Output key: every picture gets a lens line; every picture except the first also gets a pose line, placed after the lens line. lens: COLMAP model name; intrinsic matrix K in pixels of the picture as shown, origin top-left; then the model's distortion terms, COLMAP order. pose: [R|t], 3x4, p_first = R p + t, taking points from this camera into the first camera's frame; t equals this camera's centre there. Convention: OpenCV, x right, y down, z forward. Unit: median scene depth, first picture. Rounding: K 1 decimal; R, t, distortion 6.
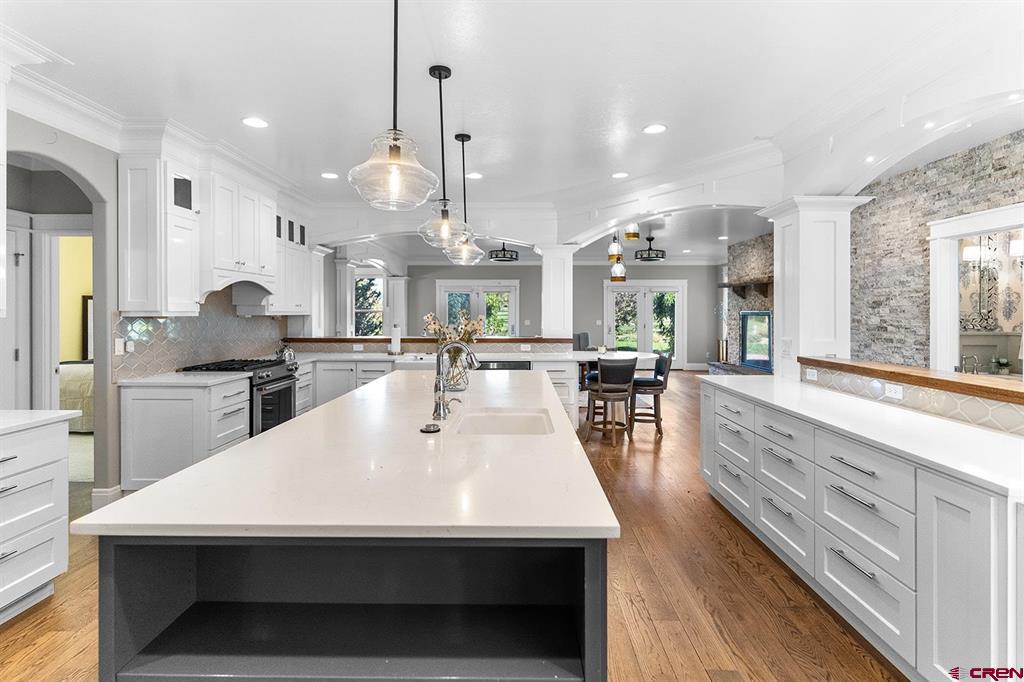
lens RADIAL K [[497.4, 0, 513.0], [0, 497.4, 313.9], [0, 0, 1]] dist [0.005371, -0.002051]
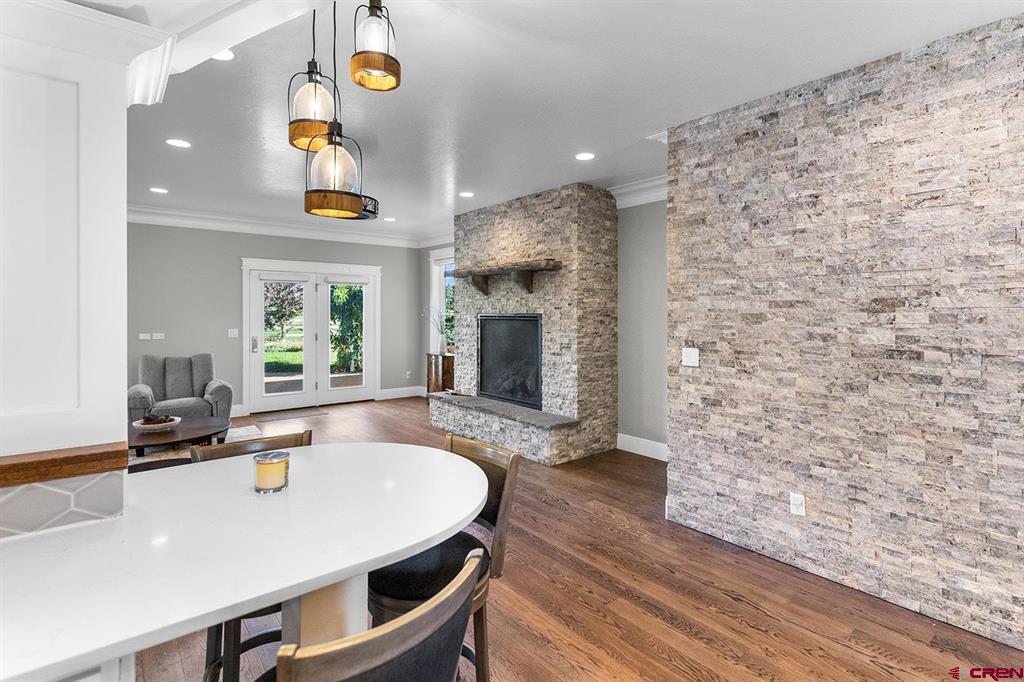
lens RADIAL K [[497.4, 0, 517.8], [0, 497.4, 315.3], [0, 0, 1]] dist [0.005371, -0.002051]
pose [[0.764925, -0.003355, 0.644111, 0.134878], [0.001114, 0.999992, 0.003885, -0.011260], [-0.644118, -0.002254, 0.764922, 0.871714]]
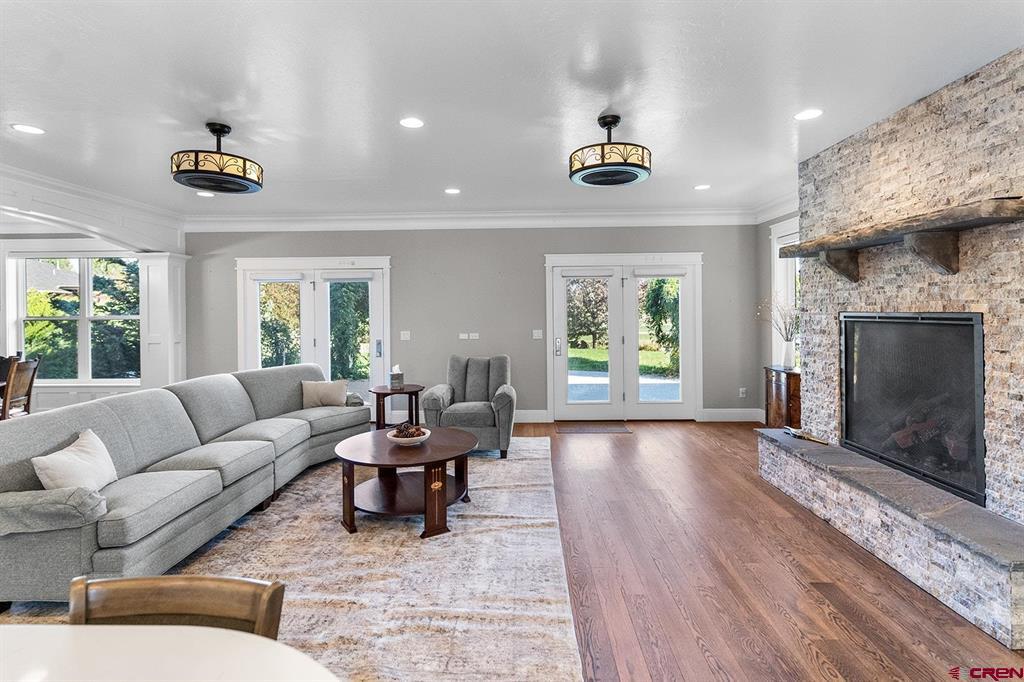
lens RADIAL K [[497.4, 0, 512.4], [0, 497.4, 311.8], [0, 0, 1]] dist [0.005371, -0.002051]
pose [[0.999898, -0.010740, -0.009397, 0.364302], [0.010732, 0.999942, -0.000846, -0.016179], [0.009406, 0.000745, 0.999955, 1.117831]]
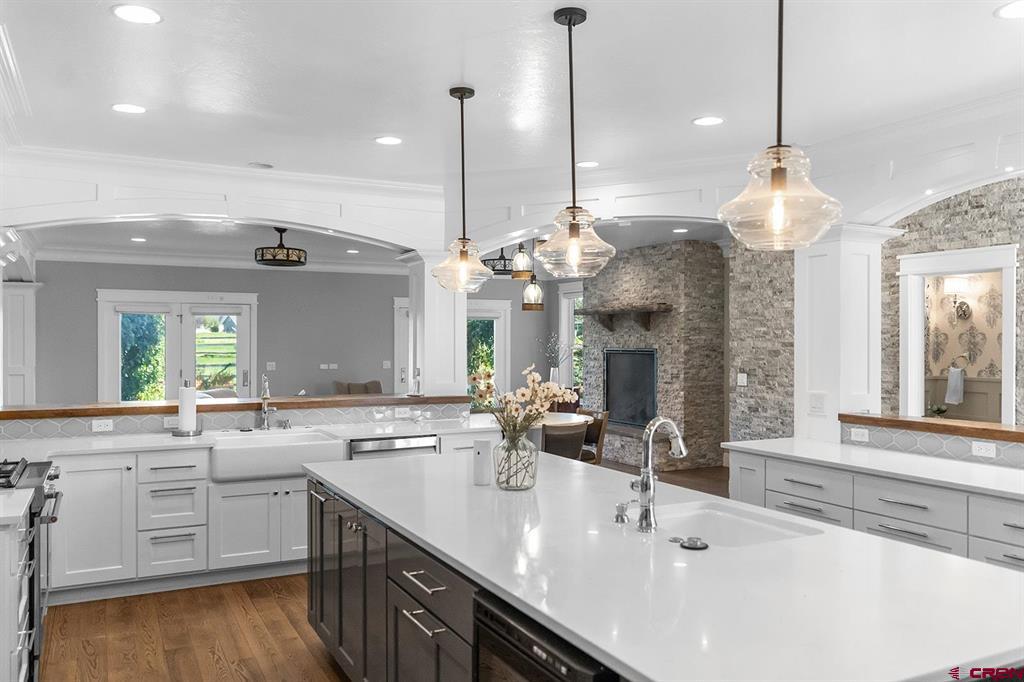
lens RADIAL K [[807.5, 0, 515.3], [0, 807.5, 350.2], [0, 0, 1]] dist [0.012685, -0.003383]
pose [[0.884274, -0.004931, 0.466942, -0.395295], [0.000817, 0.999959, 0.009014, -0.024839], [-0.466967, -0.007589, 0.884242, 0.034469]]
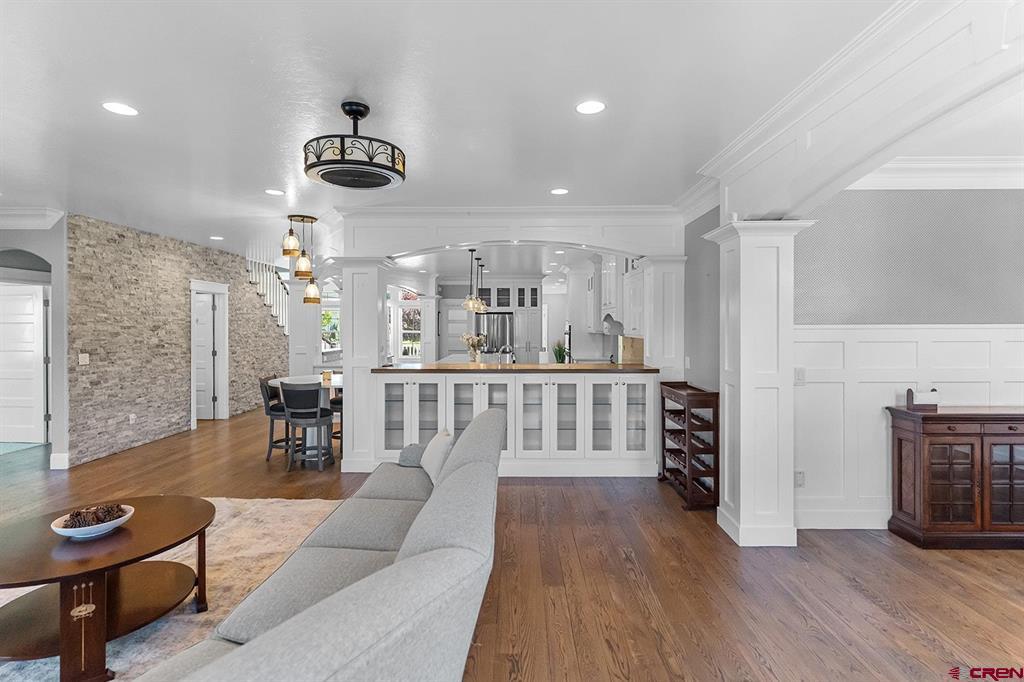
lens RADIAL K [[497.4, 0, 507.3], [0, 497.4, 324.9], [0, 0, 1]] dist [0.005371, -0.002051]
pose [[-0.999869, -0.000555, 0.016146, -0.211519], [-0.000516, 0.999997, 0.002423, -0.031511], [-0.016147, 0.002414, -0.999867, 2.325495]]
